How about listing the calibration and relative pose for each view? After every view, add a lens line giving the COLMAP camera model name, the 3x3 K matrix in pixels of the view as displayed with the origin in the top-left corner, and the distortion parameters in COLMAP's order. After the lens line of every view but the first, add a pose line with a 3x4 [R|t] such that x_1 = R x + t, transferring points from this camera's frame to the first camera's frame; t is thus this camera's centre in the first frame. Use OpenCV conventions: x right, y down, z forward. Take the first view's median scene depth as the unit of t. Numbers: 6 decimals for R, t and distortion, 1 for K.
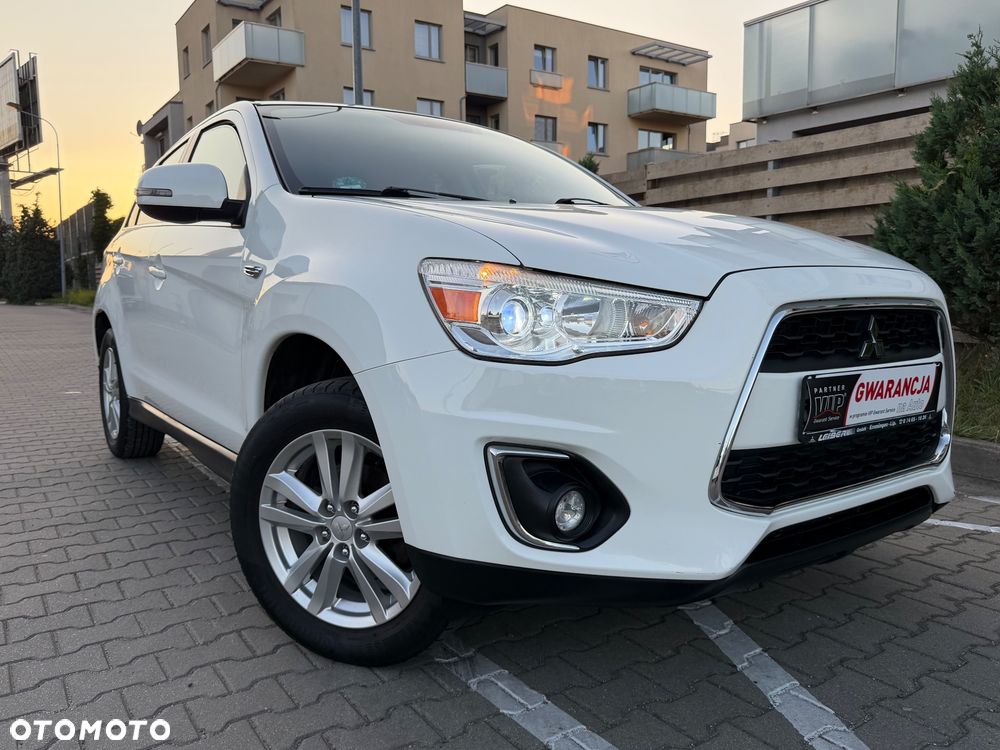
lens RADIAL K [[689.6, 0, 496.7], [0, 689.6, 375.0], [0, 0, 1]] dist [0.001592, 0.000676]
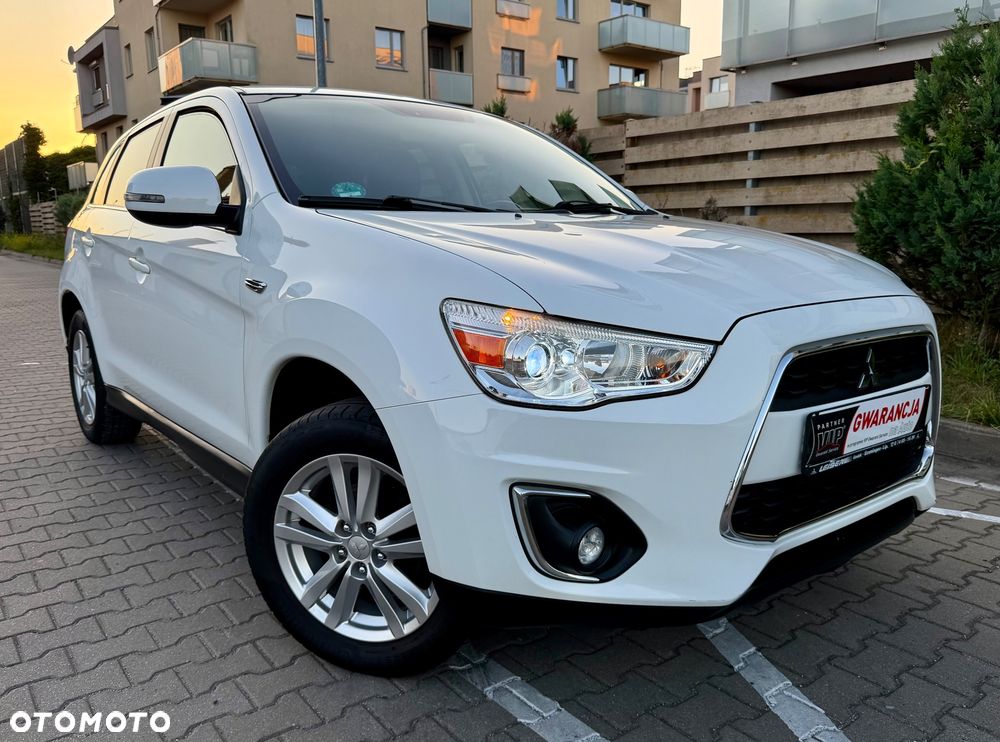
lens RADIAL K [[709.1, 0, 500.0], [0, 709.1, 371.0], [0, 0, 1]] dist [0.003328, 0.000485]
pose [[0.998614, -0.007821, 0.052046, -0.063909], [0.004253, 0.997655, 0.068318, -0.106057], [-0.052458, -0.068002, 0.996305, -0.043808]]
